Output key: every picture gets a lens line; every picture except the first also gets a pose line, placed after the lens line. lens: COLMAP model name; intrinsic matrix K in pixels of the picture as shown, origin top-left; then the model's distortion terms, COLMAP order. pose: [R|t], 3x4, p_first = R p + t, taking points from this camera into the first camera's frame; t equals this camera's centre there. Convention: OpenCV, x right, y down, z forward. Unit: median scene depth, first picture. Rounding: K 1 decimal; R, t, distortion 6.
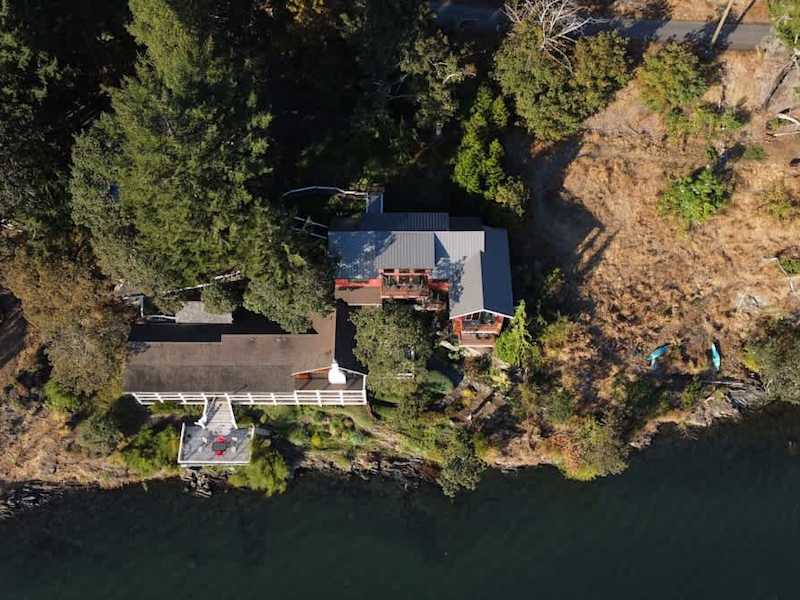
lens RADIAL K [[807.0, 0, 397.1], [0, 807.0, 300.1], [0, 0, 1]] dist [0.000985, 0.000000]
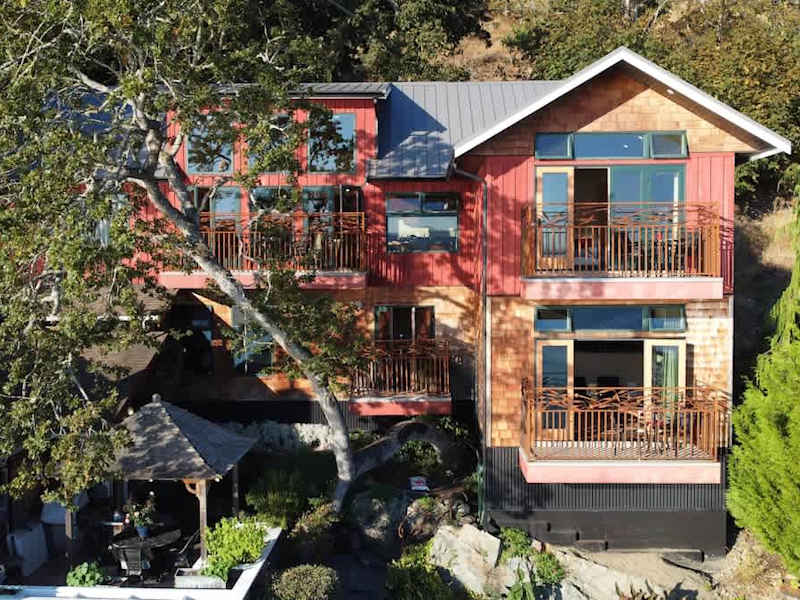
lens RADIAL K [[807.0, 0, 402.8], [0, 807.0, 304.0], [0, 0, 1]] dist [0.000985, 0.000000]
pose [[0.999744, -0.003281, -0.022389, 0.052342], [-0.017744, 0.500373, -0.865628, 0.189333], [0.014043, 0.865804, 0.500187, 0.857465]]
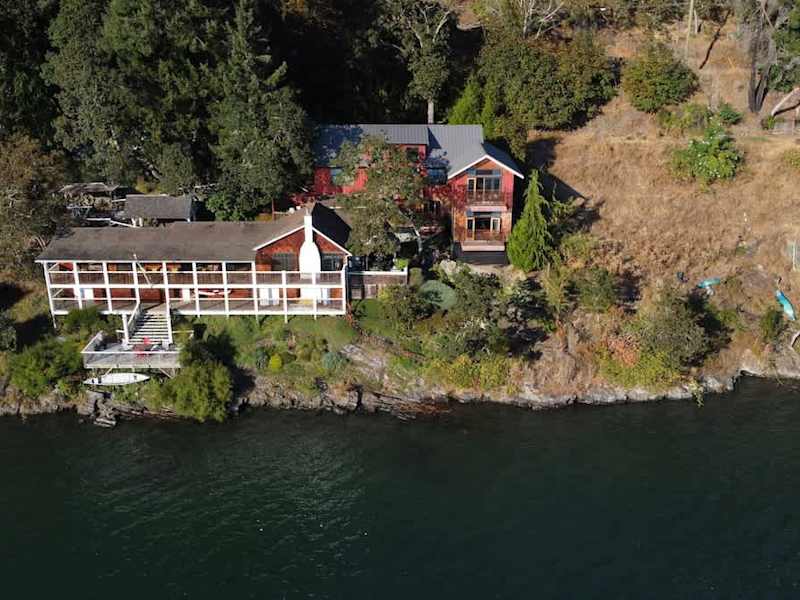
lens RADIAL K [[807.0, 0, 396.6], [0, 807.0, 301.5], [0, 0, 1]] dist [0.000985, 0.000000]
pose [[0.999991, -0.000748, -0.004063, 0.013392], [-0.002159, 0.743910, -0.668277, 0.627740], [0.003522, 0.668280, 0.743902, 0.418879]]
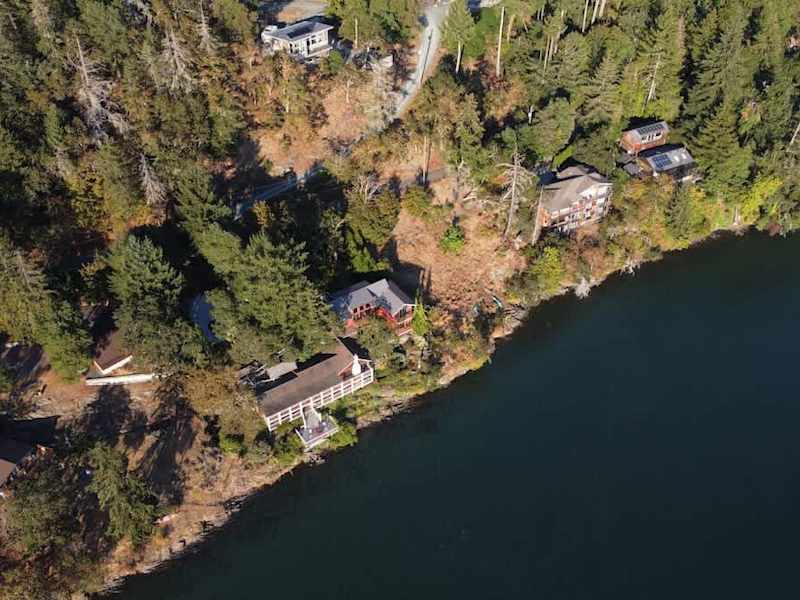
lens RADIAL K [[807.0, 0, 400.3], [0, 807.0, 294.9], [0, 0, 1]] dist [0.000985, 0.000000]
pose [[0.829585, -0.365536, 0.422104, -0.730931], [0.495175, 0.830956, -0.253600, 0.482619], [-0.258050, 0.419398, 0.870354, -0.812688]]
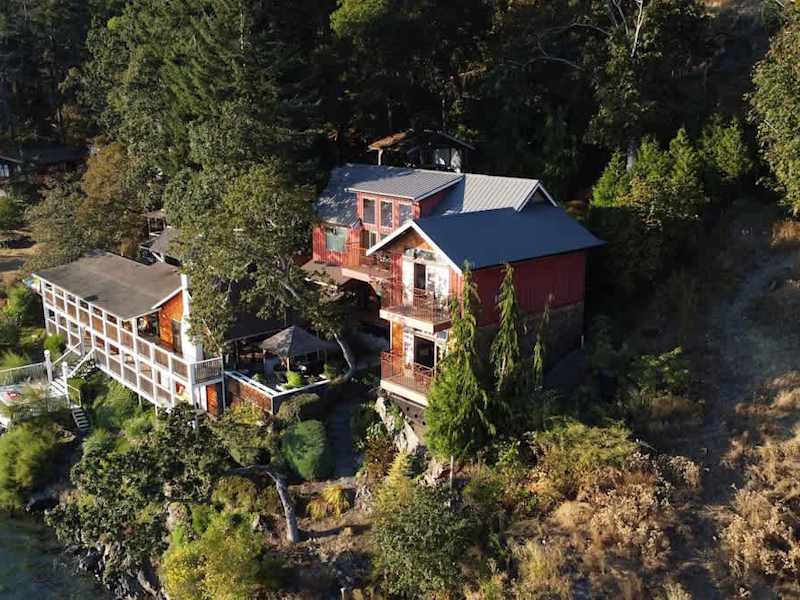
lens RADIAL K [[807.0, 0, 399.5], [0, 807.0, 306.0], [0, 0, 1]] dist [0.000985, 0.000000]
pose [[0.652567, 0.185523, -0.734668, 0.399013], [-0.672089, 0.589475, -0.448124, 0.222105], [0.349931, 0.786194, 0.509360, 0.721685]]
